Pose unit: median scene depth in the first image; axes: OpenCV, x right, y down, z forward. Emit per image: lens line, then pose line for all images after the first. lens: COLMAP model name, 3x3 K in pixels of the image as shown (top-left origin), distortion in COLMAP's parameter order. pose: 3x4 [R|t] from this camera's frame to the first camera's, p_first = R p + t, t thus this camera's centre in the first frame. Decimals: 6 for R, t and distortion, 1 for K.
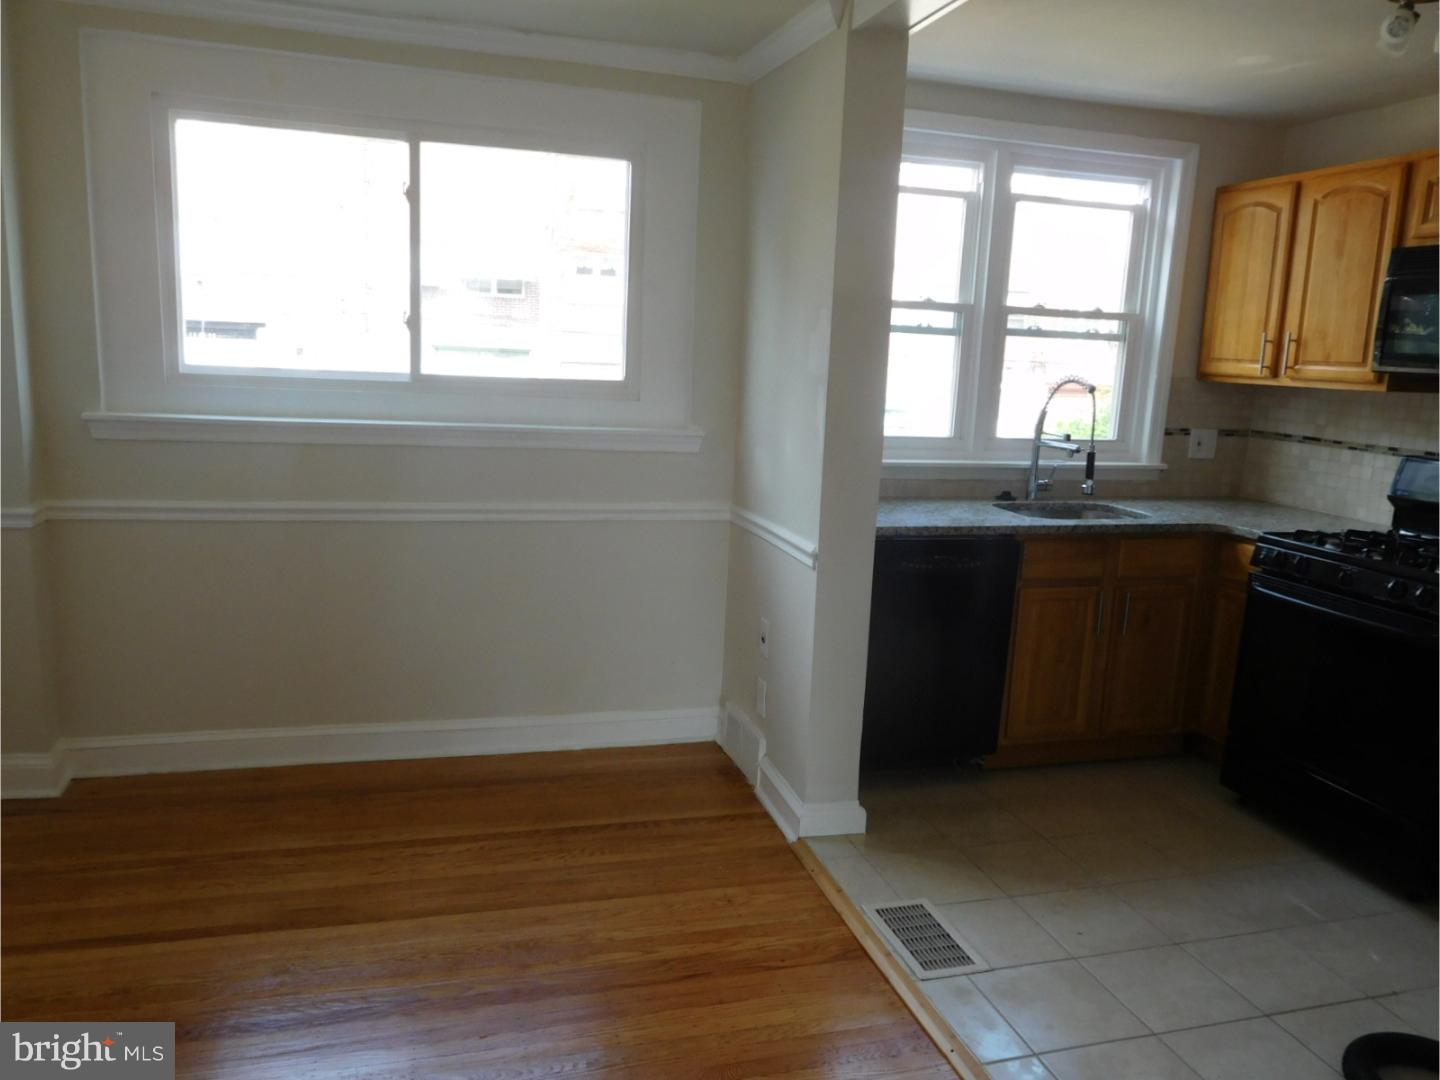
lens RADIAL K [[1083.6, 0, 726.0], [0, 1083.6, 544.4], [0, 0, 1]] dist [-0.012139, 0.001319]
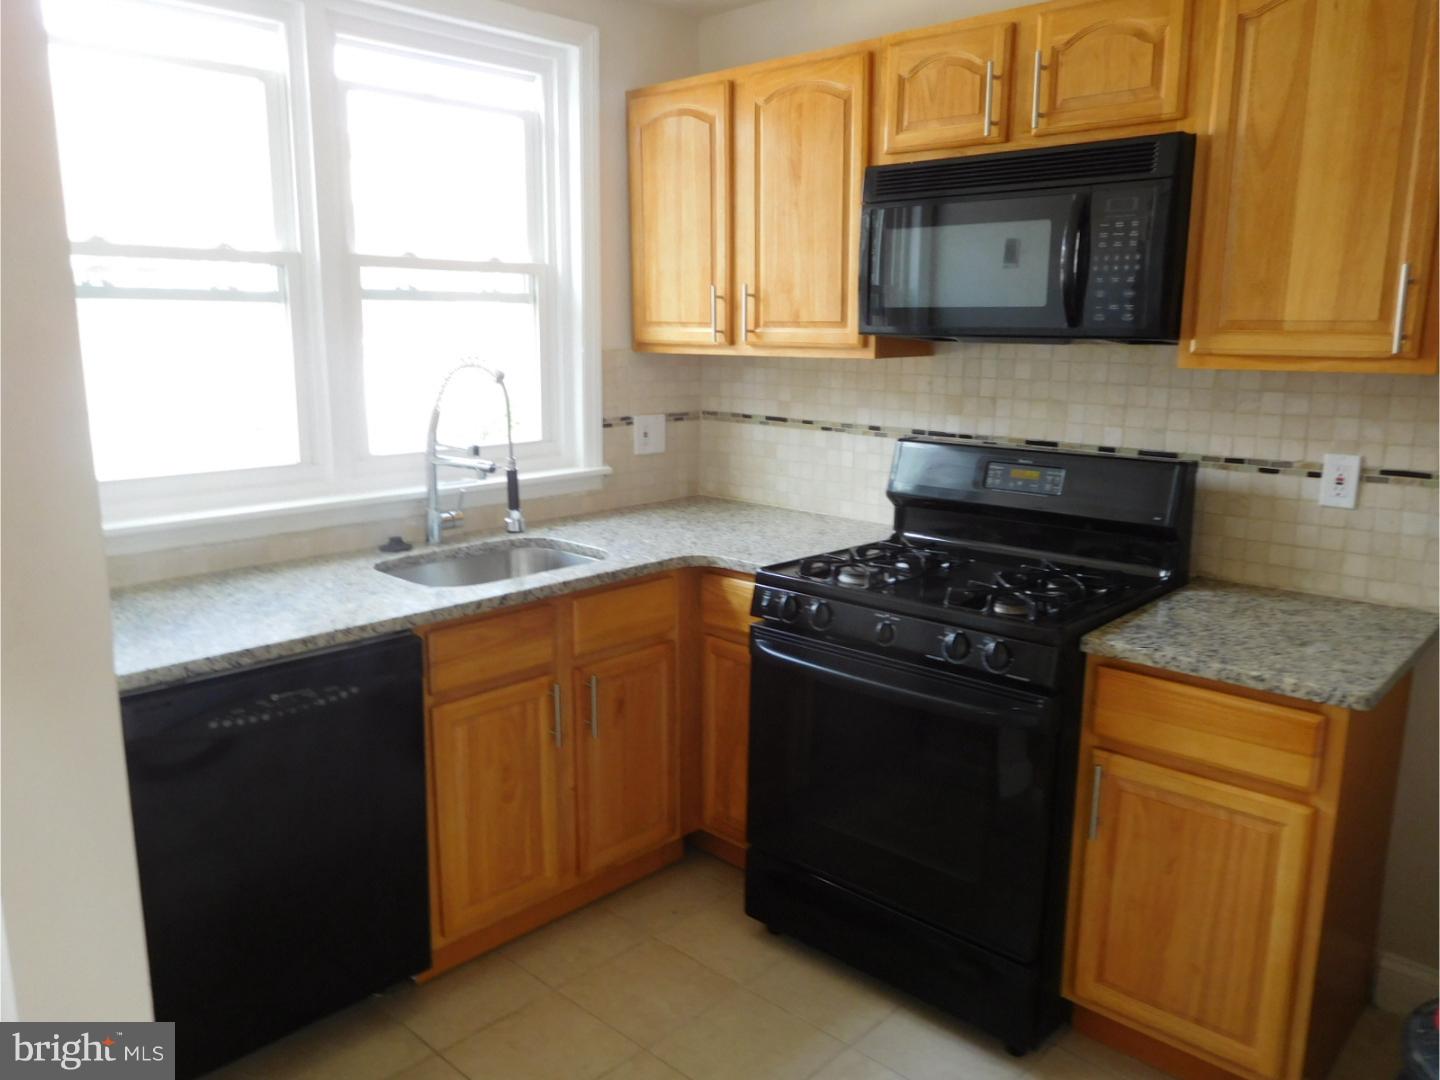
lens RADIAL K [[1083.6, 0, 724.6], [0, 1083.6, 538.9], [0, 0, 1]] dist [-0.012139, 0.001319]
pose [[0.863359, -0.136324, 0.485826, 0.121100], [0.122535, 0.990636, 0.060219, -0.068497], [-0.489485, 0.007540, 0.871979, 0.354299]]
